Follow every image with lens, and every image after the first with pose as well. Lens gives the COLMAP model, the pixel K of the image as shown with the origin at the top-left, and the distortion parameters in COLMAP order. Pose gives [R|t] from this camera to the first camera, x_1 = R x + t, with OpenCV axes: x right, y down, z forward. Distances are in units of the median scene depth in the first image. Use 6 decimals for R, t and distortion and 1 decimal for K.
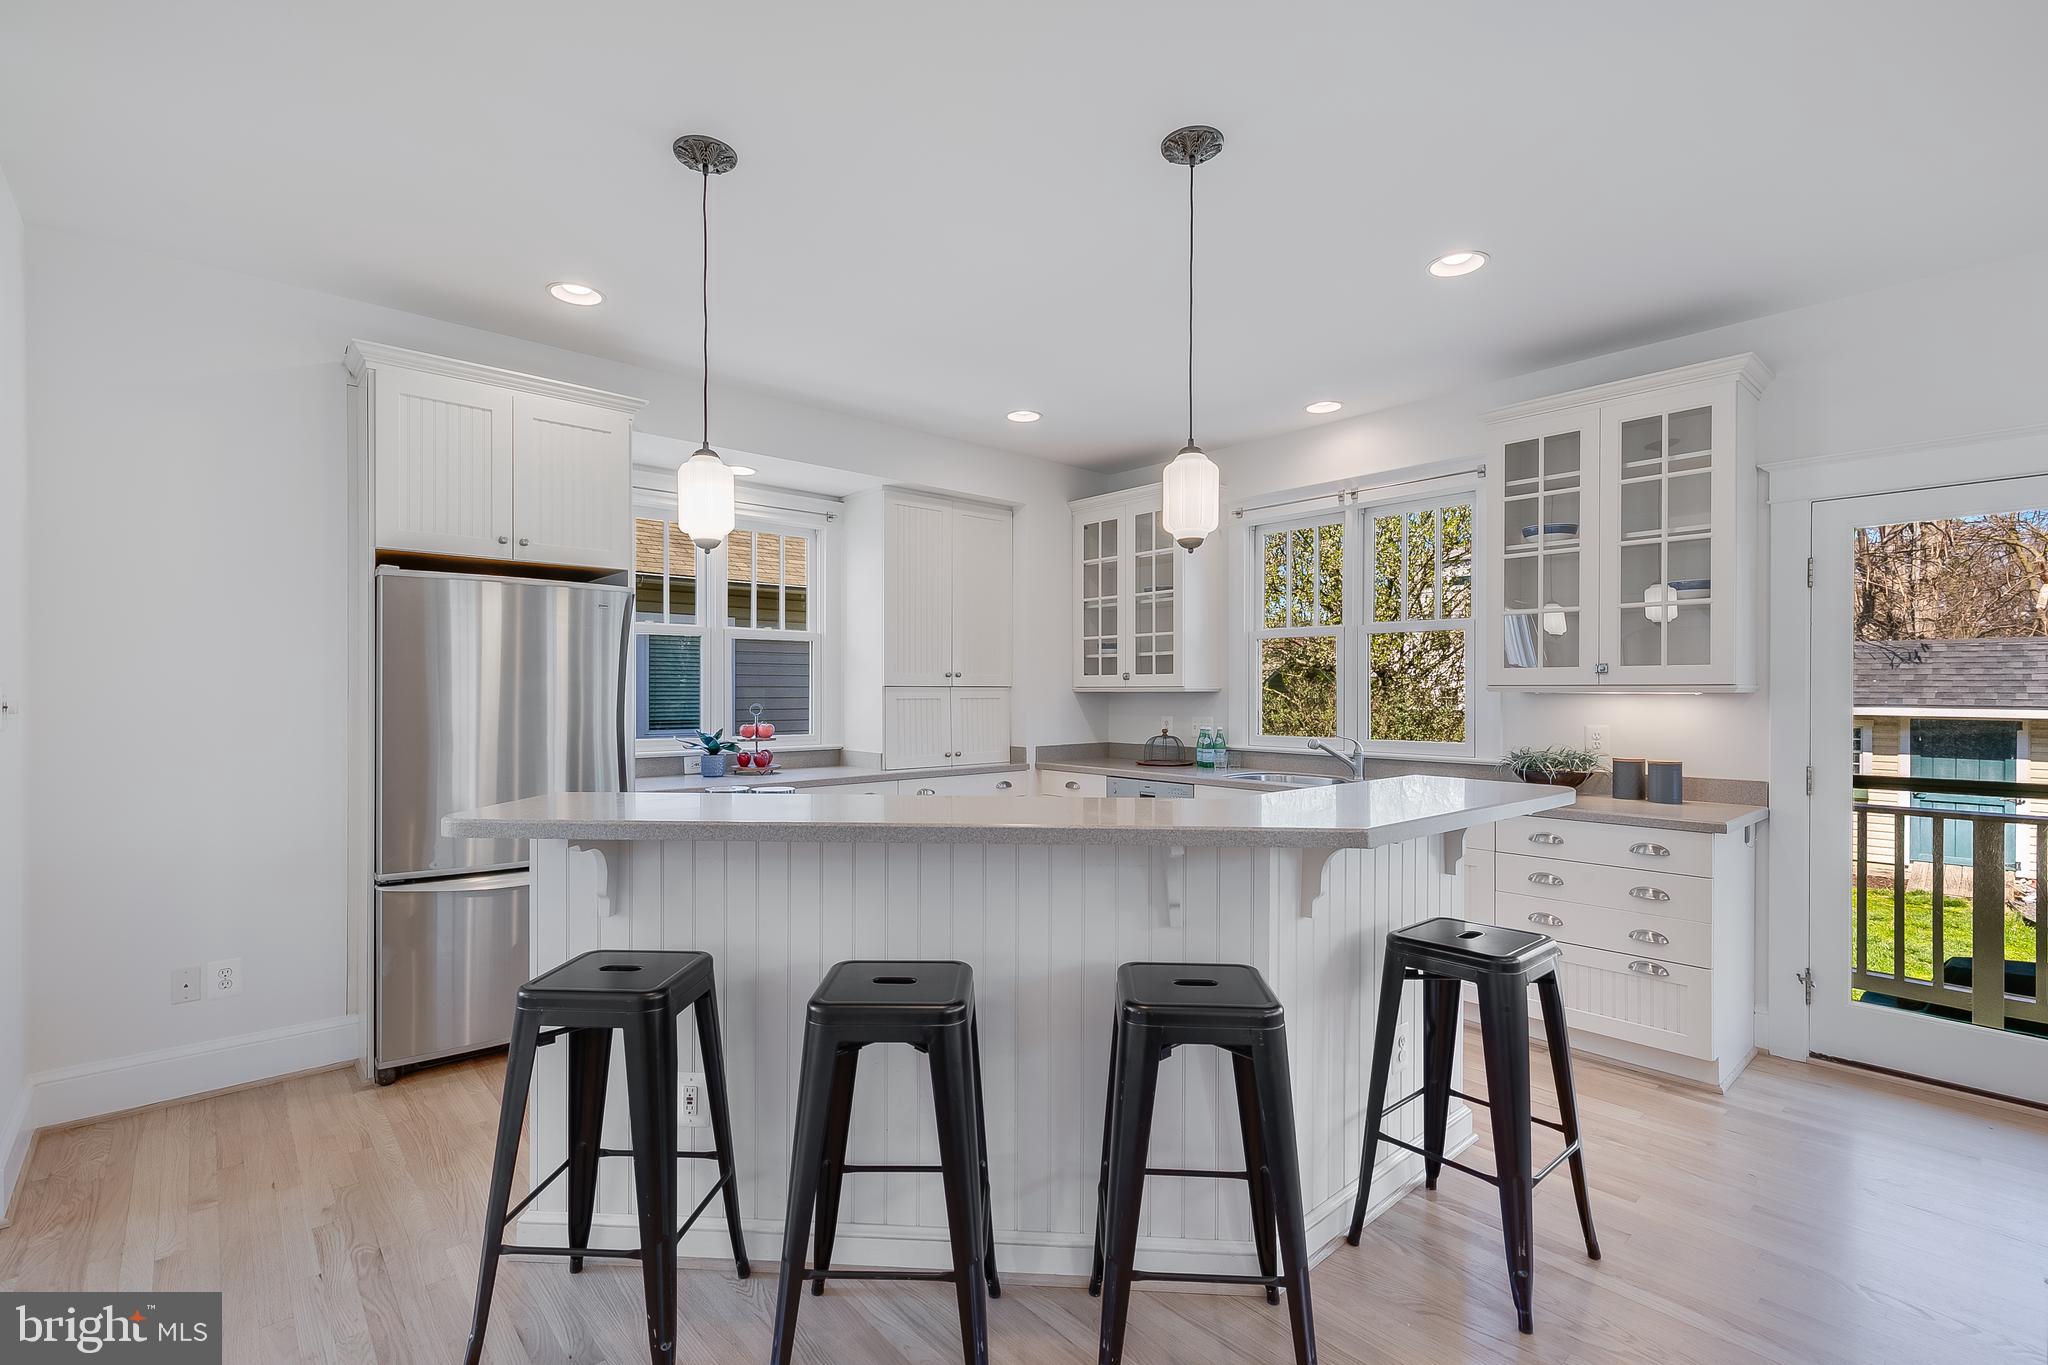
lens RADIAL K [[918.0, 0, 1016.1], [0, 918.0, 689.1], [0, 0, 1]] dist [0.006975, -0.001313]
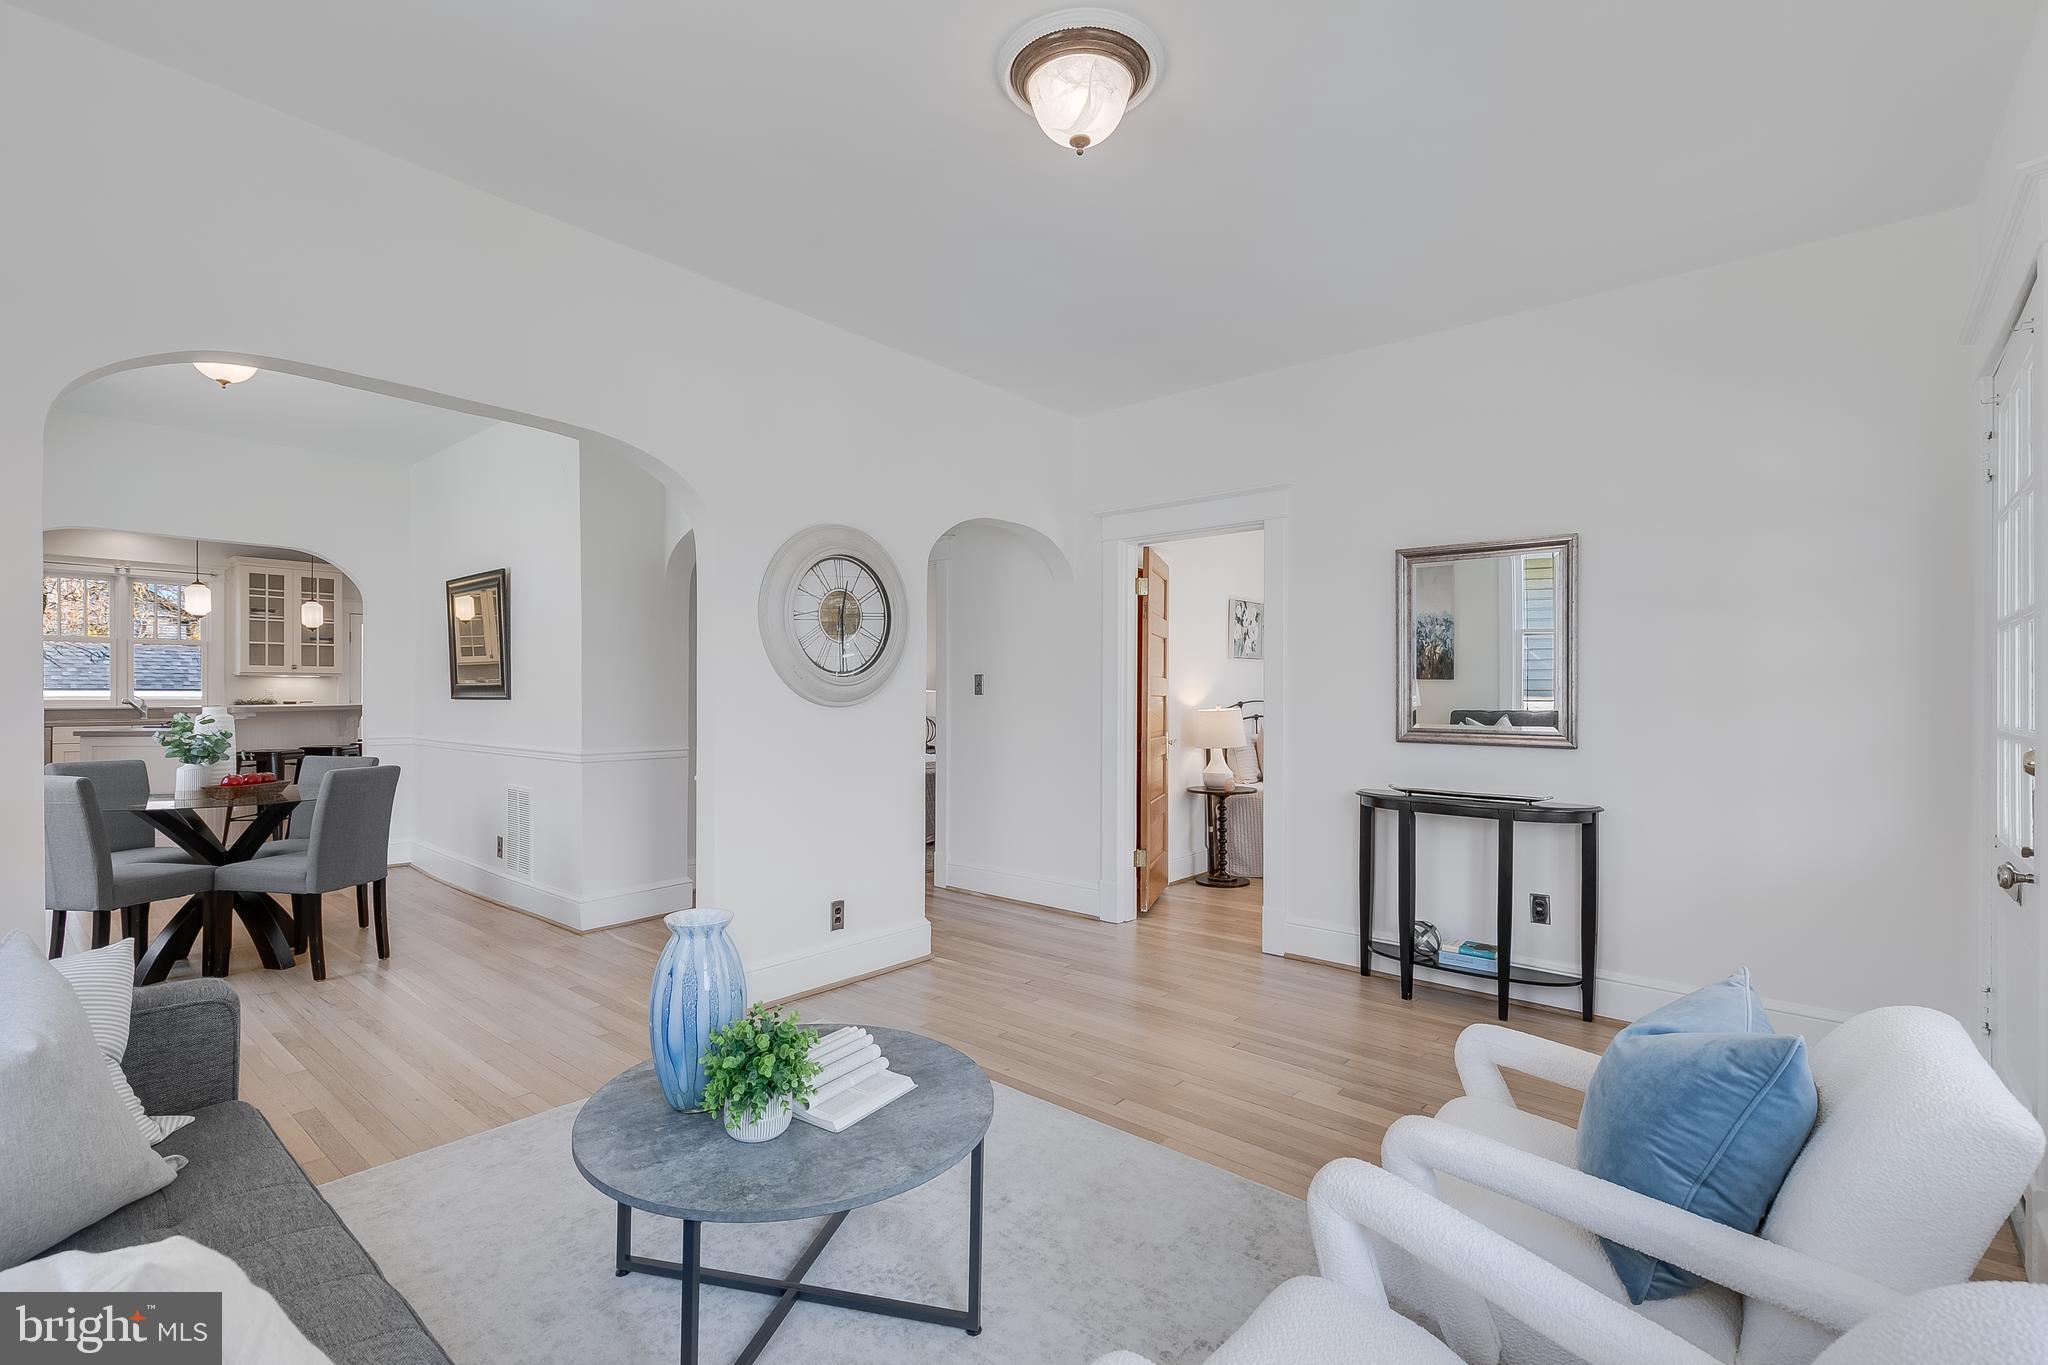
lens RADIAL K [[918.0, 0, 1016.1], [0, 918.0, 689.1], [0, 0, 1]] dist [0.006975, -0.001313]
pose [[-0.129437, -0.001733, 0.991586, -1.580493], [-0.003549, 0.999993, 0.001285, 0.021737], [-0.991581, -0.003353, -0.129442, -0.504930]]
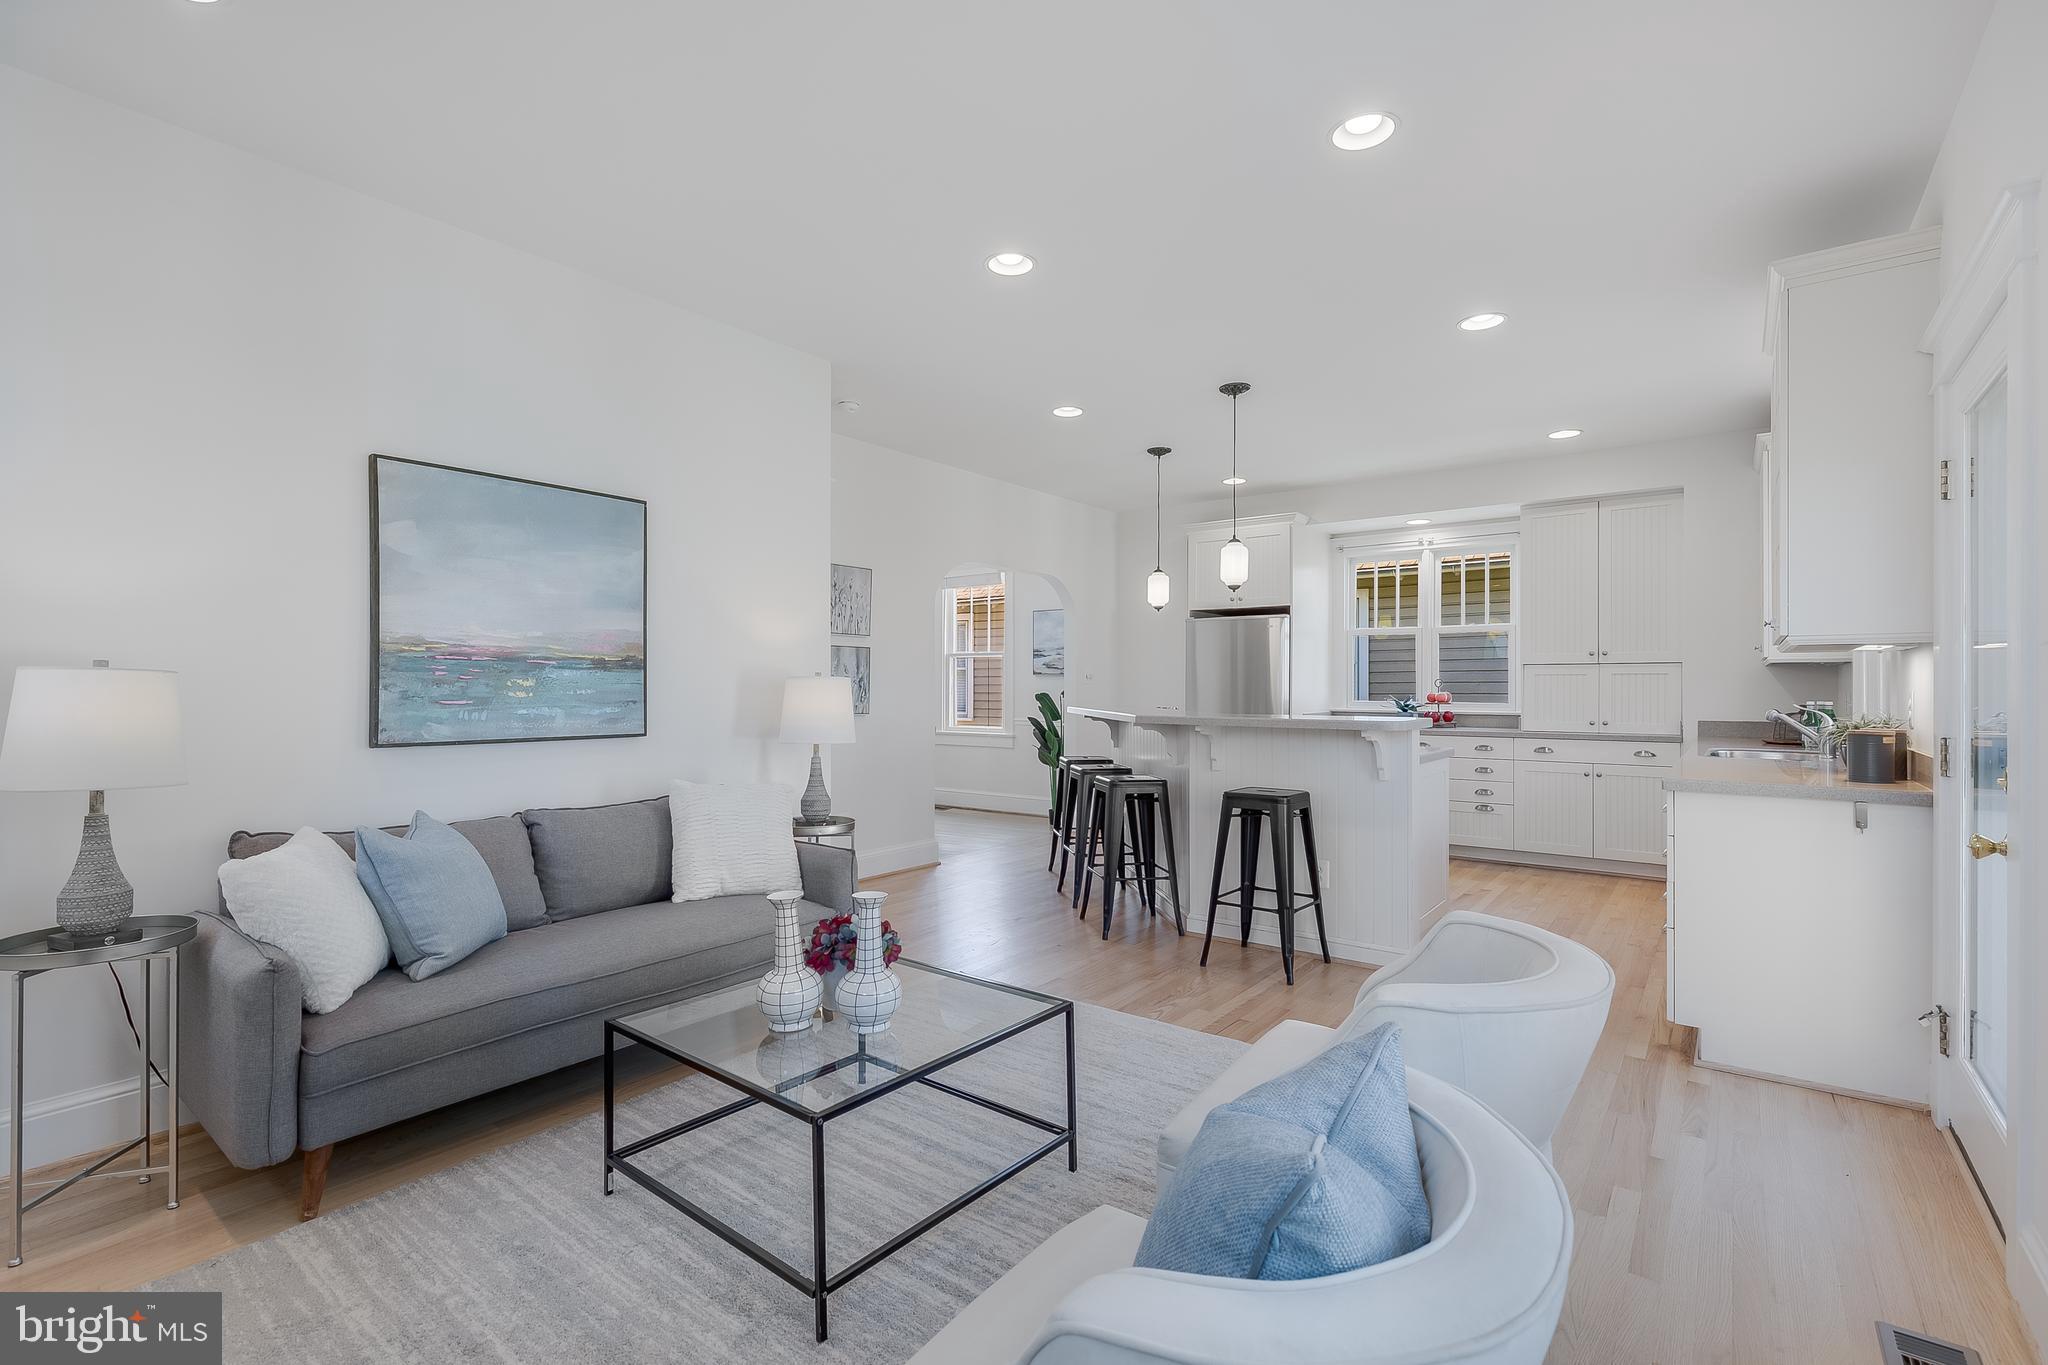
lens RADIAL K [[932.1, 0, 996.0], [0, 932.1, 687.1], [0, 0, 1]] dist [-0.002984, -0.000779]
pose [[0.174350, -0.000965, -0.984683, 0.975841], [-0.000123, 0.999999, -0.001001, 0.028823], [0.984684, 0.000296, 0.174349, 0.057850]]
